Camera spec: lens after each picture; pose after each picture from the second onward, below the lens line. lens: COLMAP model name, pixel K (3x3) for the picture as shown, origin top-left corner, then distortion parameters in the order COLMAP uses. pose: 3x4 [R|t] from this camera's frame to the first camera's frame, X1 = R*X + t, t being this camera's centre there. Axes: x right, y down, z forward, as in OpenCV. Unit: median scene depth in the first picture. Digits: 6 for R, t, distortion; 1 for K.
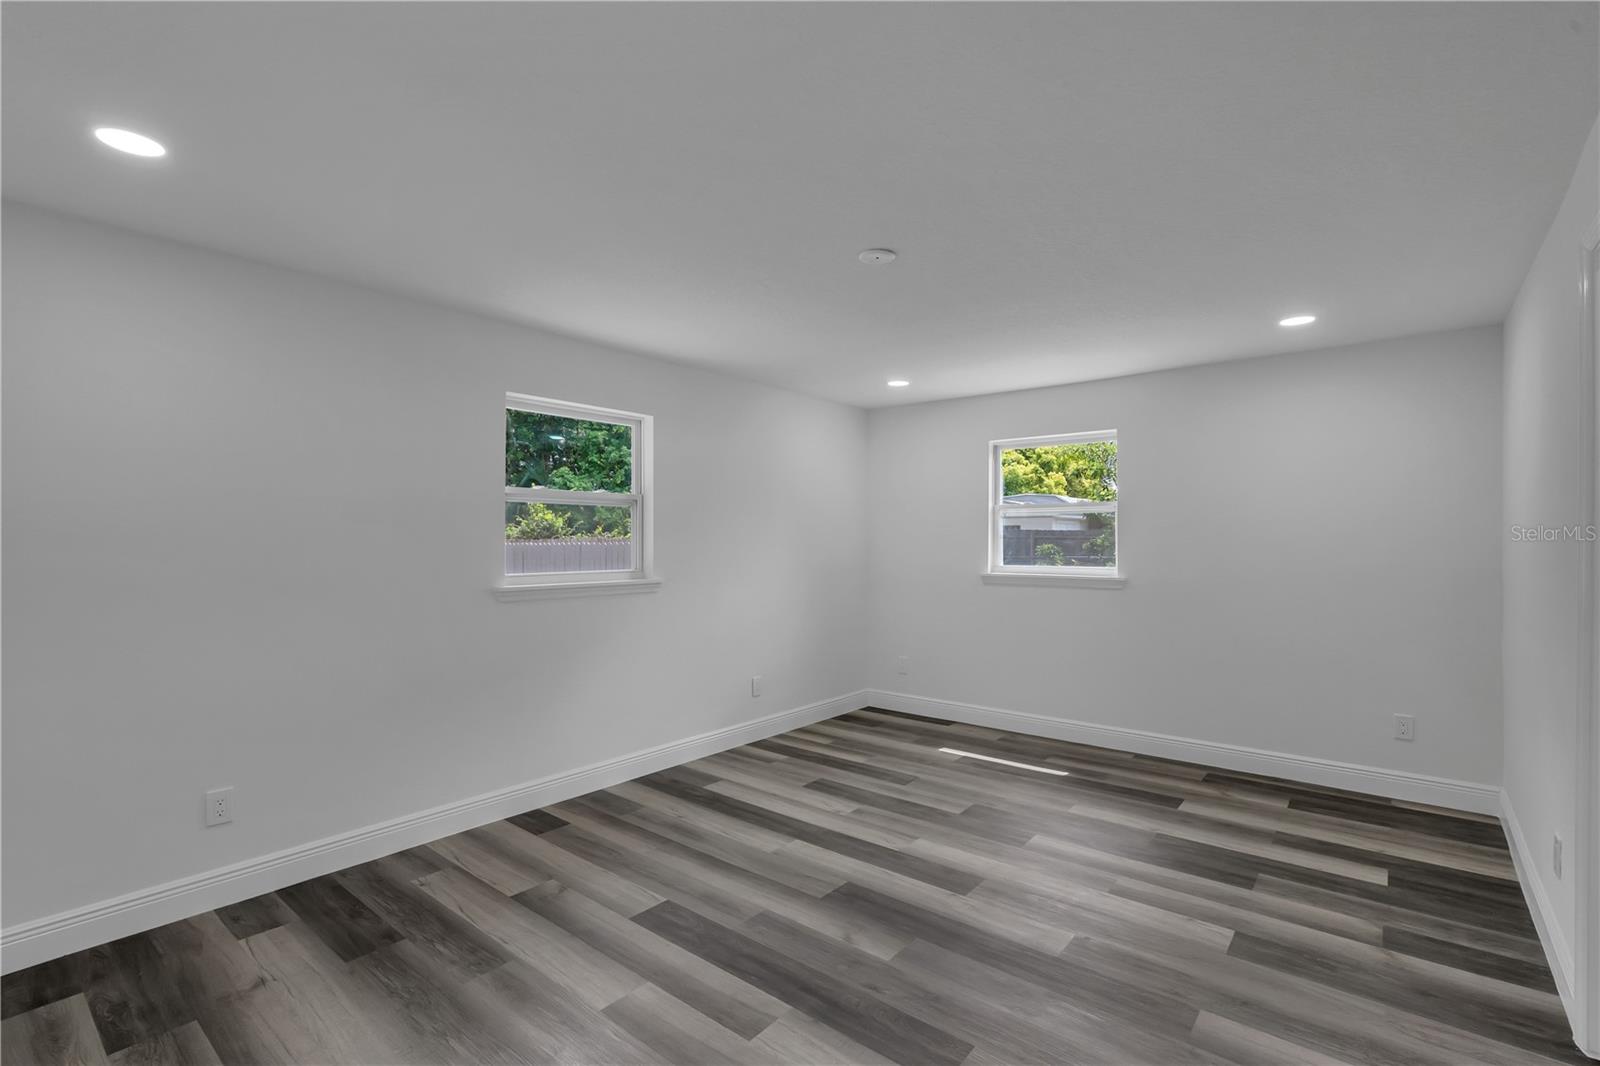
lens RADIAL K [[729.8, 0, 800.4], [0, 729.8, 535.9], [0, 0, 1]] dist [0.020462, -0.000523]
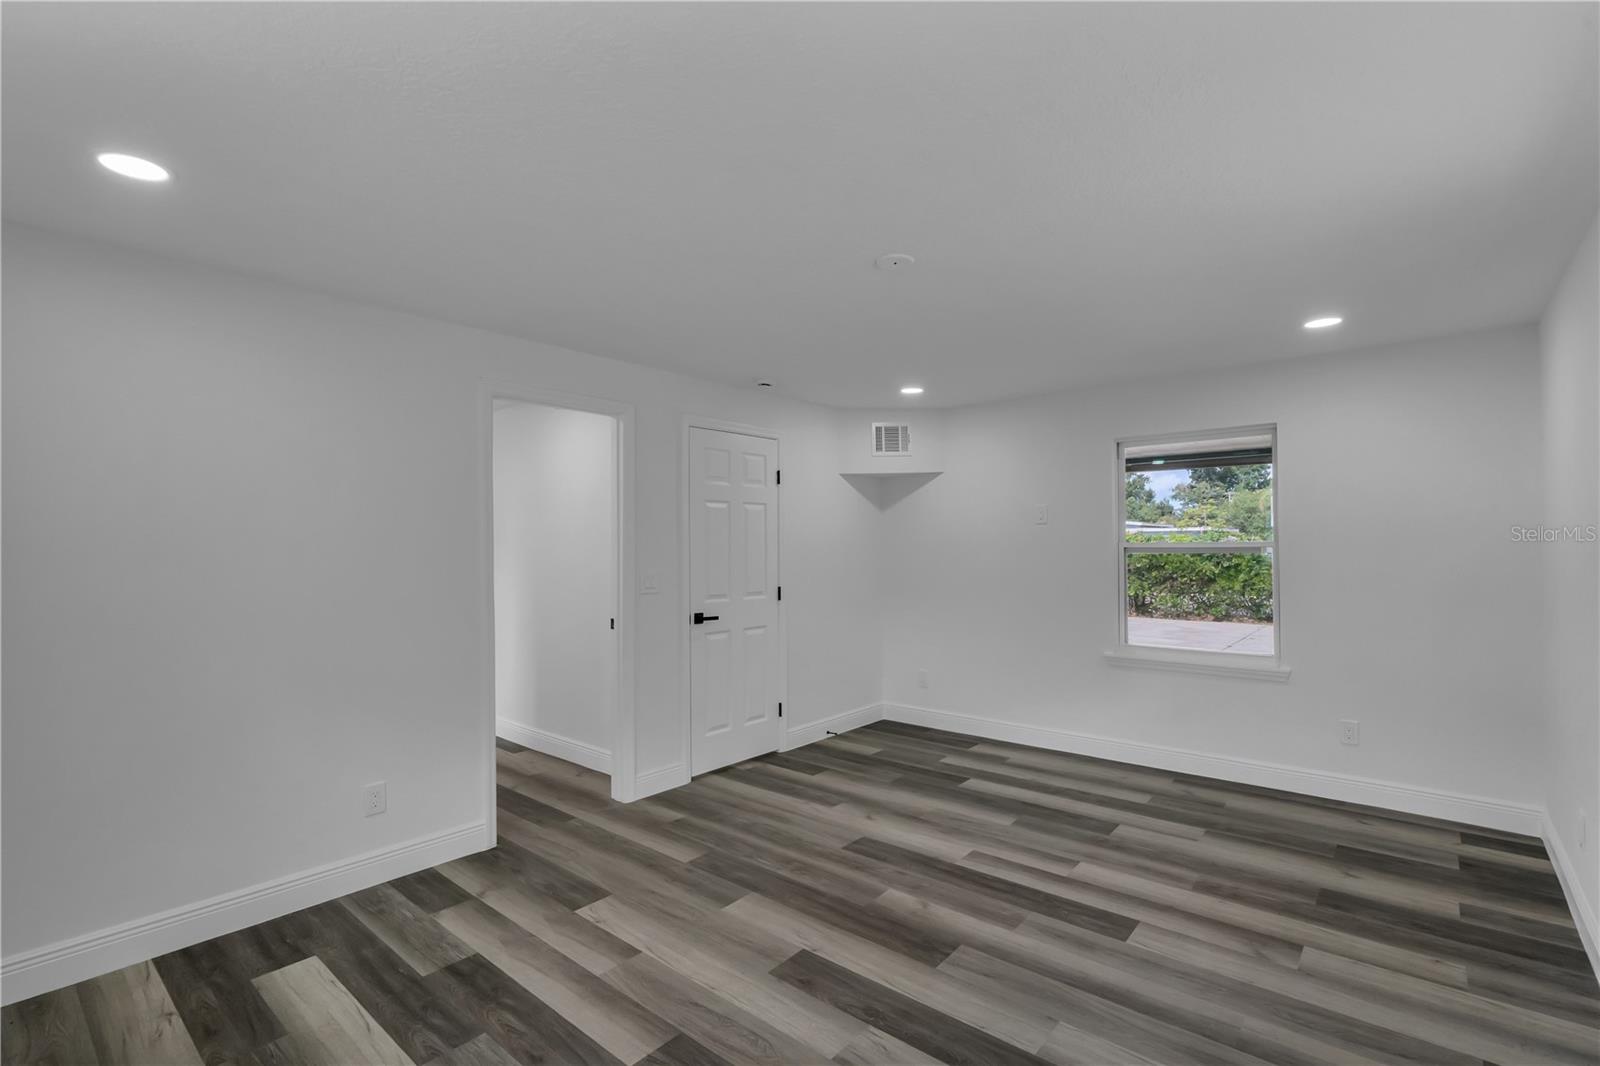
lens RADIAL K [[729.8, 0, 802.2], [0, 729.8, 538.6], [0, 0, 1]] dist [0.020462, -0.000523]
pose [[-0.999863, 0.004956, 0.015777, 0.228448], [0.004675, 0.999830, -0.017820, -0.000202], [-0.015862, -0.017743, -0.999717, 2.101451]]
